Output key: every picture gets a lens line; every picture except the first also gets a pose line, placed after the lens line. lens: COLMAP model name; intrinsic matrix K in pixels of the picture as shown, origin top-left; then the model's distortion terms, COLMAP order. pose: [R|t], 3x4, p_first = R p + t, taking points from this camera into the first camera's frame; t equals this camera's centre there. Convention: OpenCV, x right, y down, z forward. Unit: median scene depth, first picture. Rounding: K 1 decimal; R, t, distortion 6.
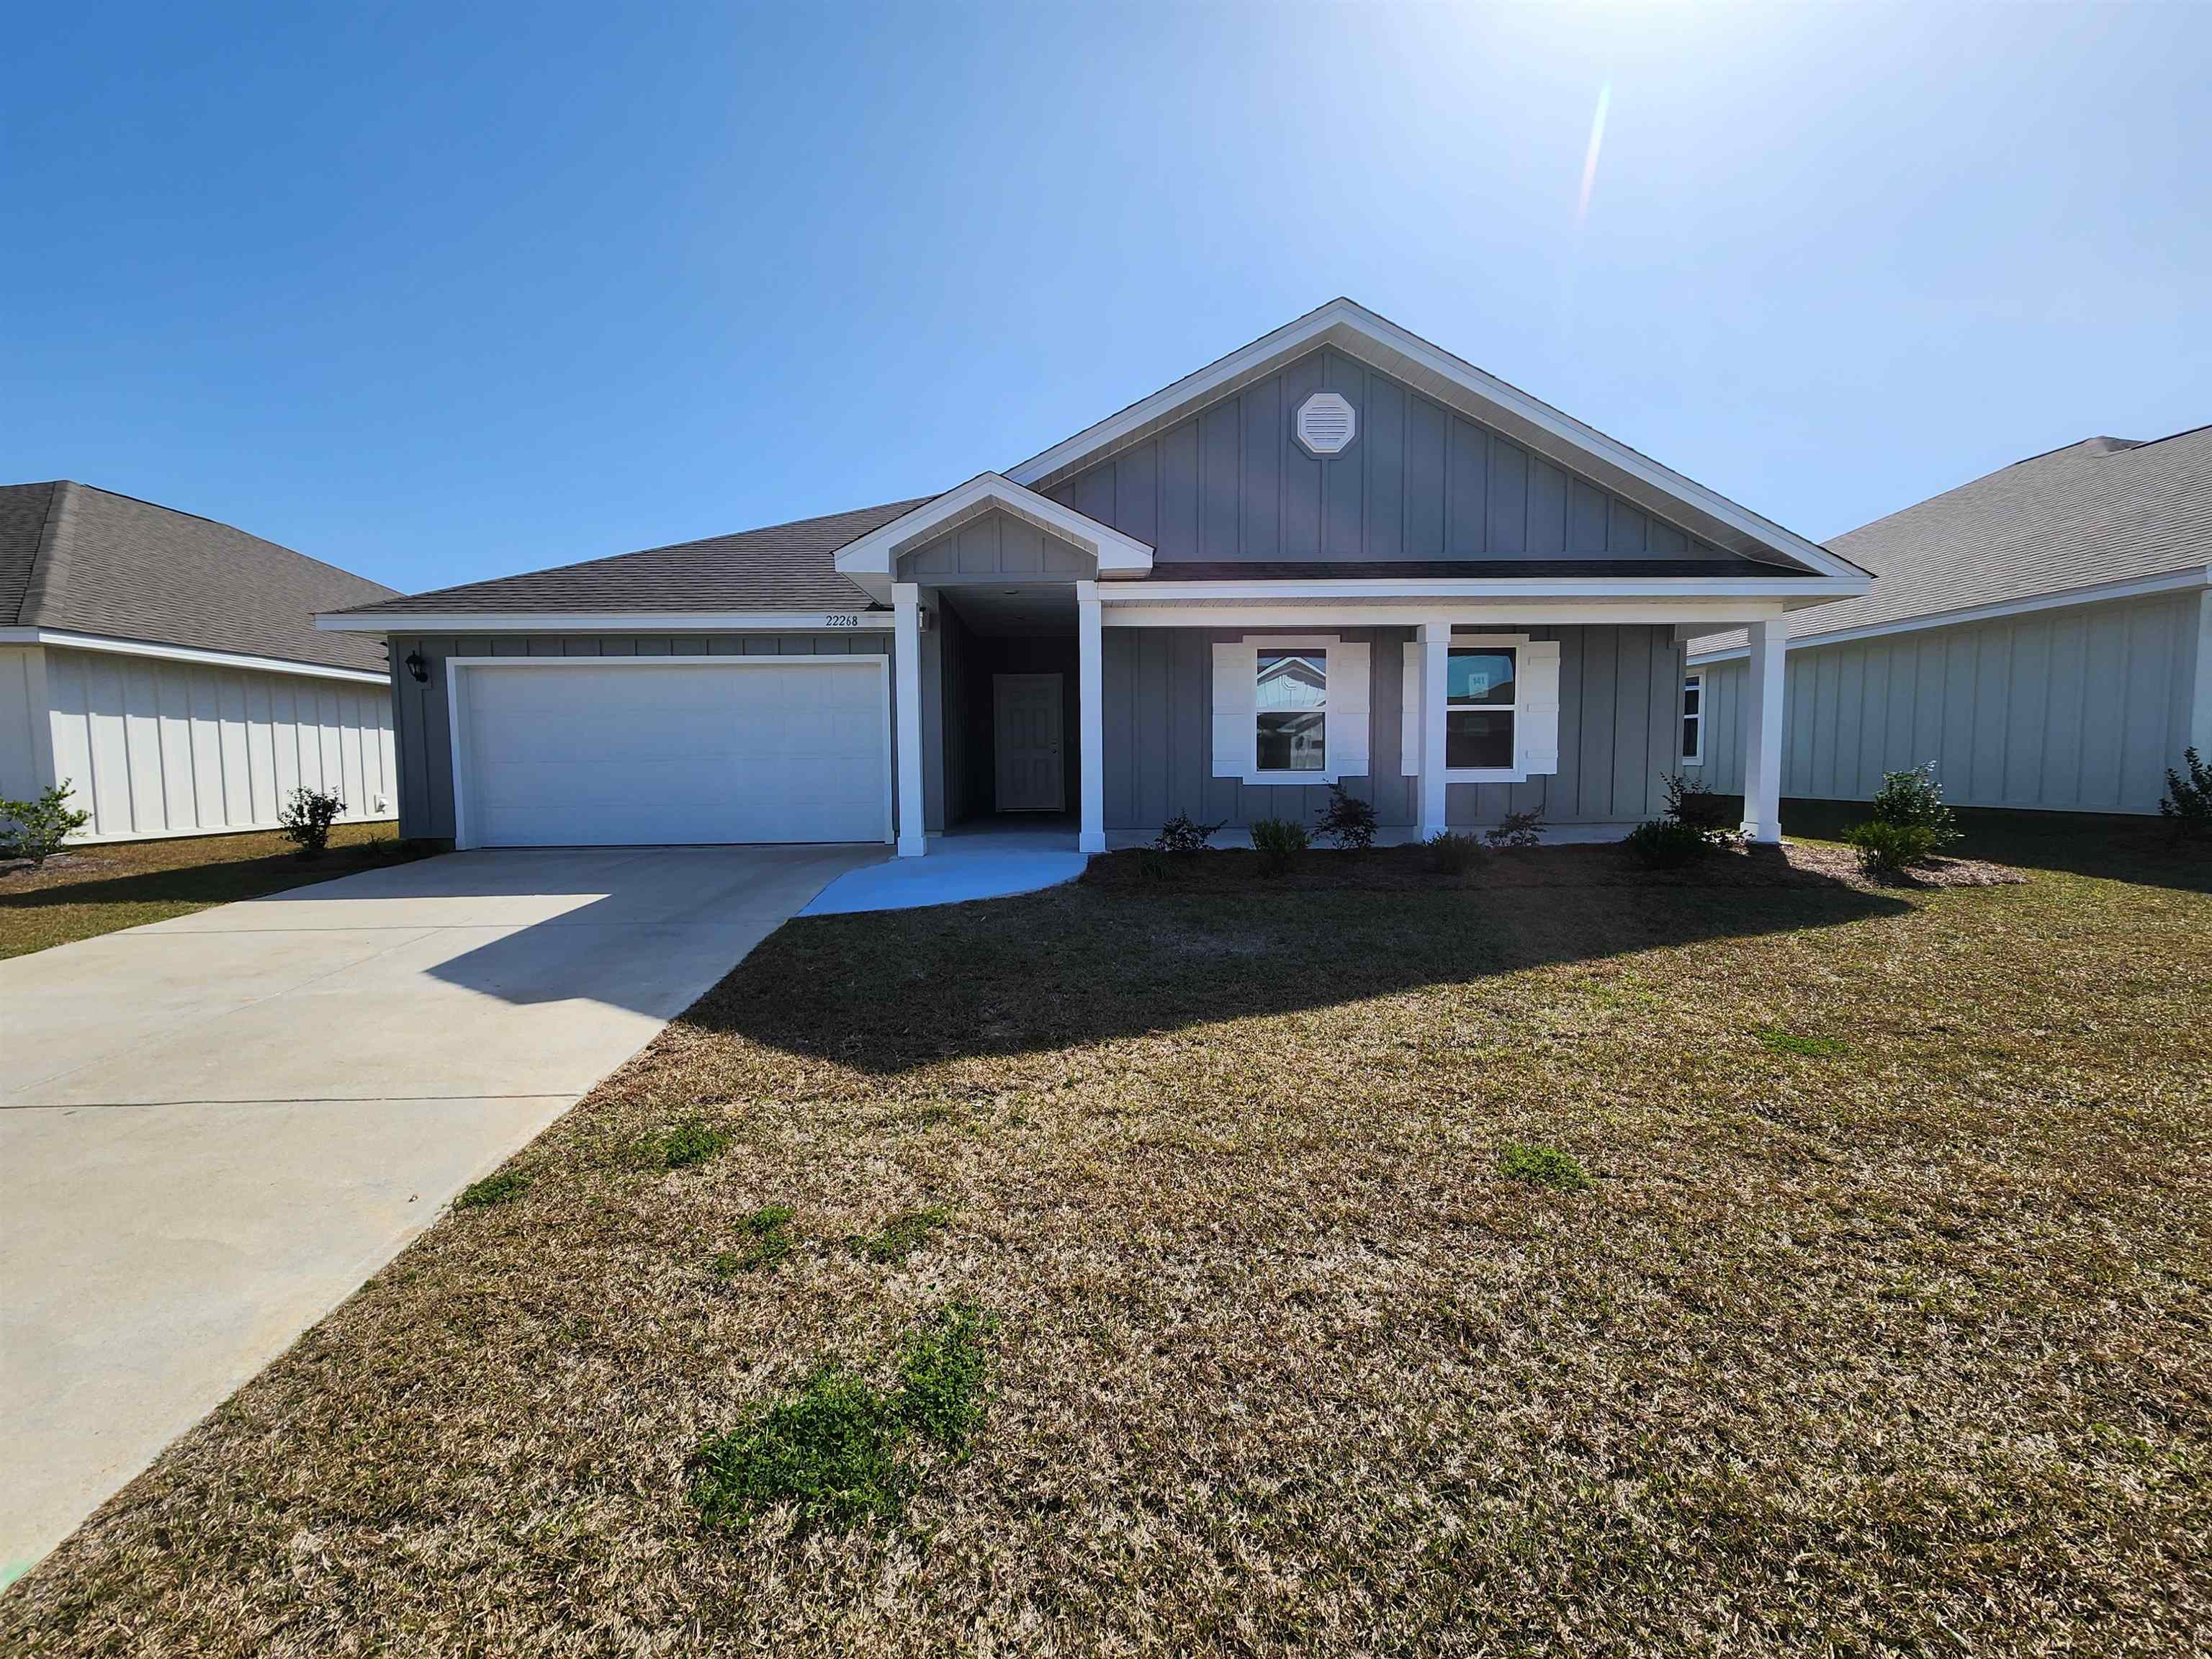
lens RADIAL K [[905.0, 0, 1106.0], [0, 905.0, 829.5], [0, 0, 1]] dist [0.002702, -0.004553]
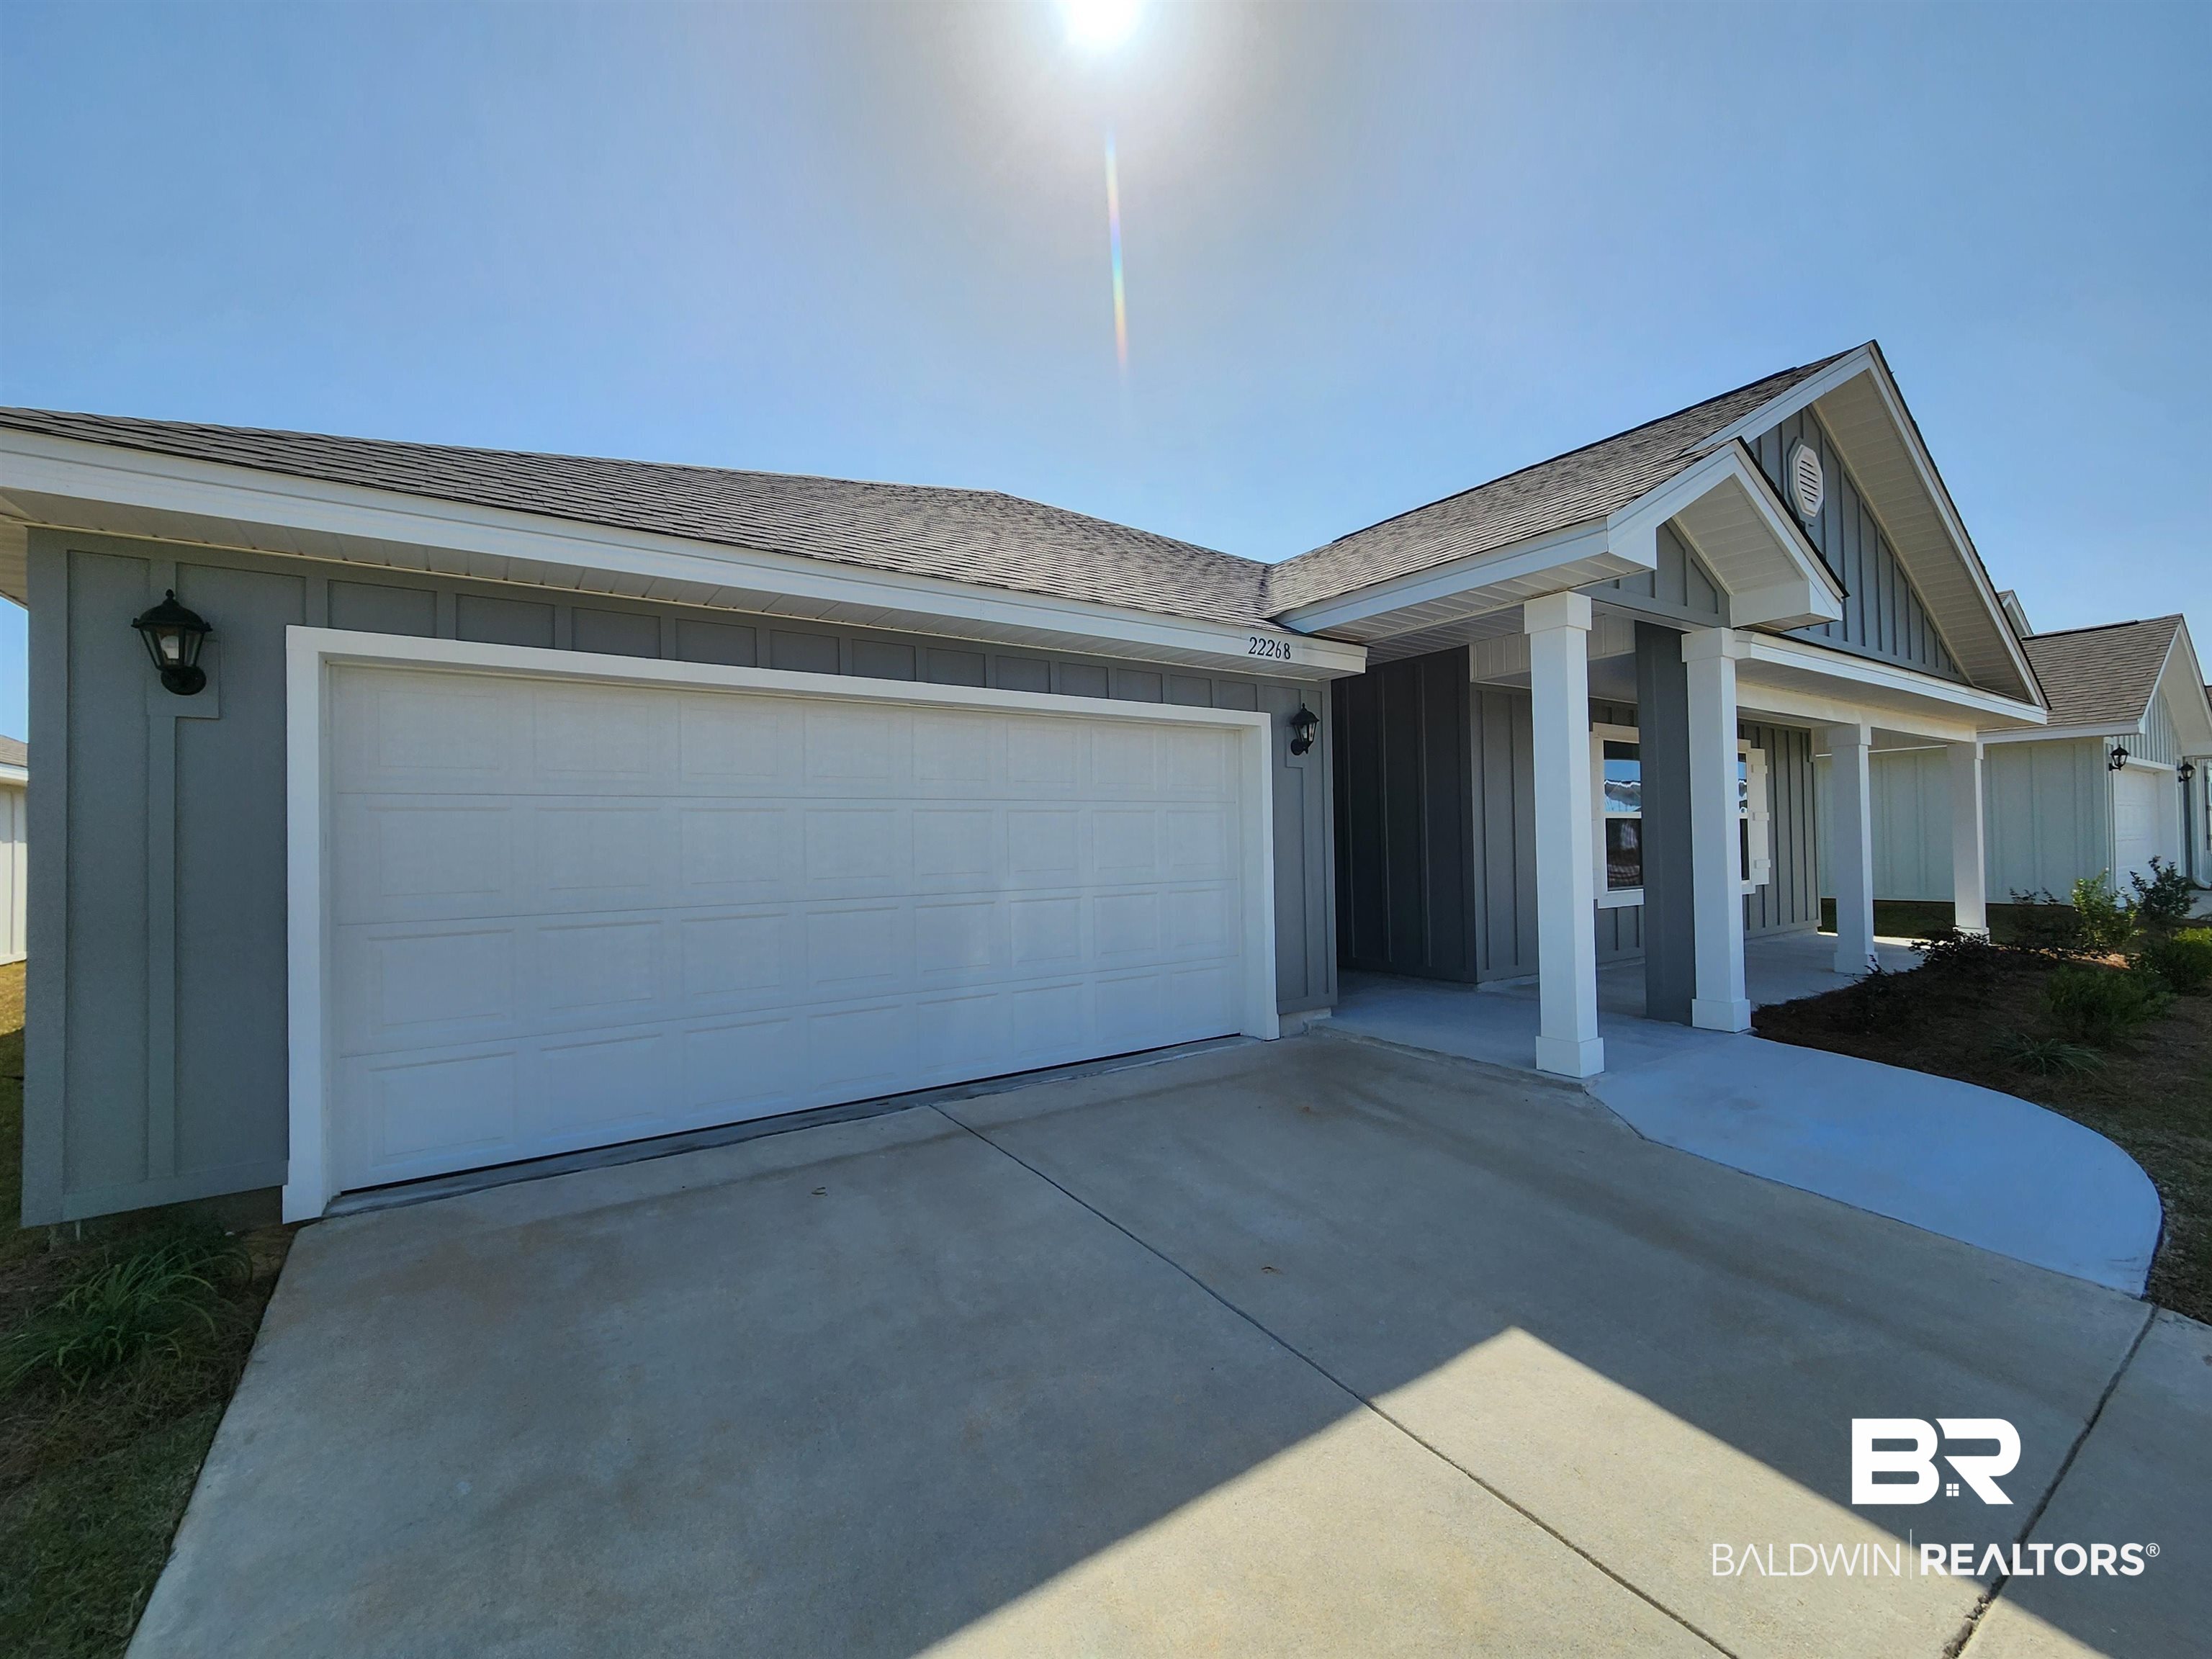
lens RADIAL K [[905.0, 0, 1106.0], [0, 905.0, 829.5], [0, 0, 1]] dist [0.002702, -0.004553]
pose [[0.847691, 0.003616, 0.530478, -0.622095], [0.042911, 0.996233, -0.075361, -0.077068], [-0.528752, 0.086646, 0.844342, 0.553273]]
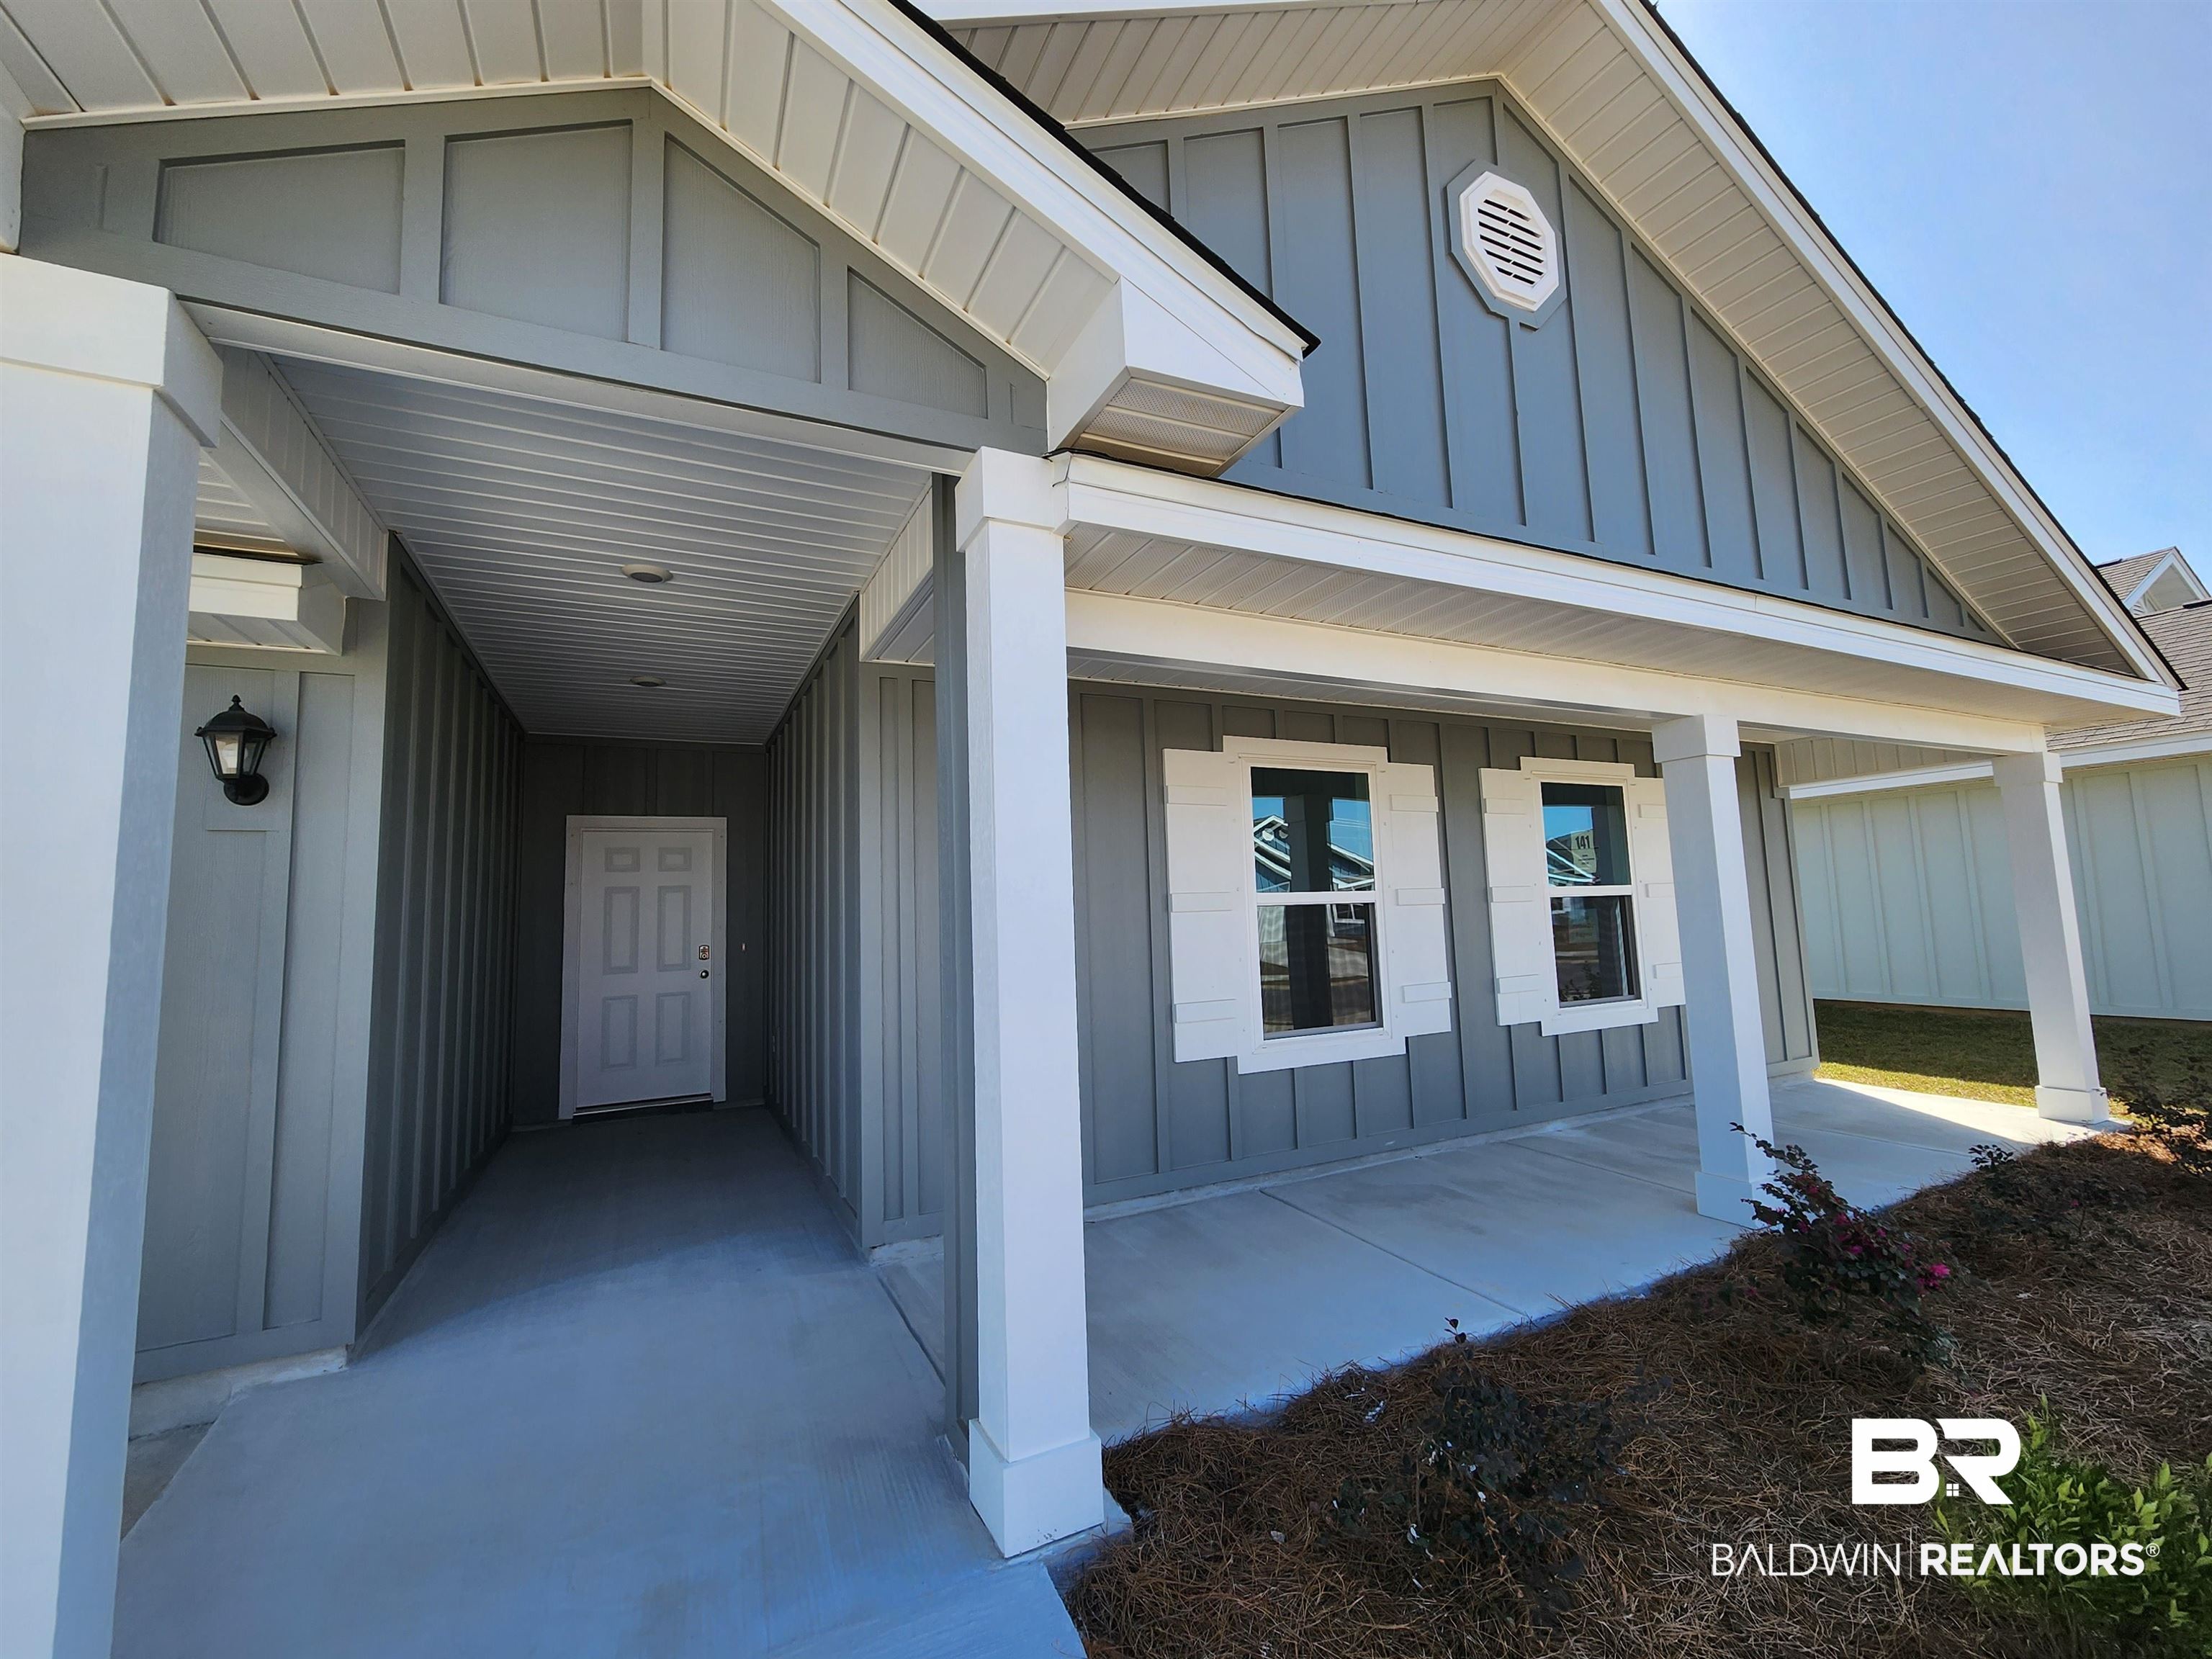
lens RADIAL K [[918.5, 0, 1114.6], [0, 918.5, 825.7], [0, 0, 1]] dist [0.001019, -0.010998]
pose [[0.909909, 0.018418, 0.414398, -0.084124], [0.054141, 0.985194, -0.162669, -0.098534], [-0.411258, 0.170450, 0.895440, 0.613924]]
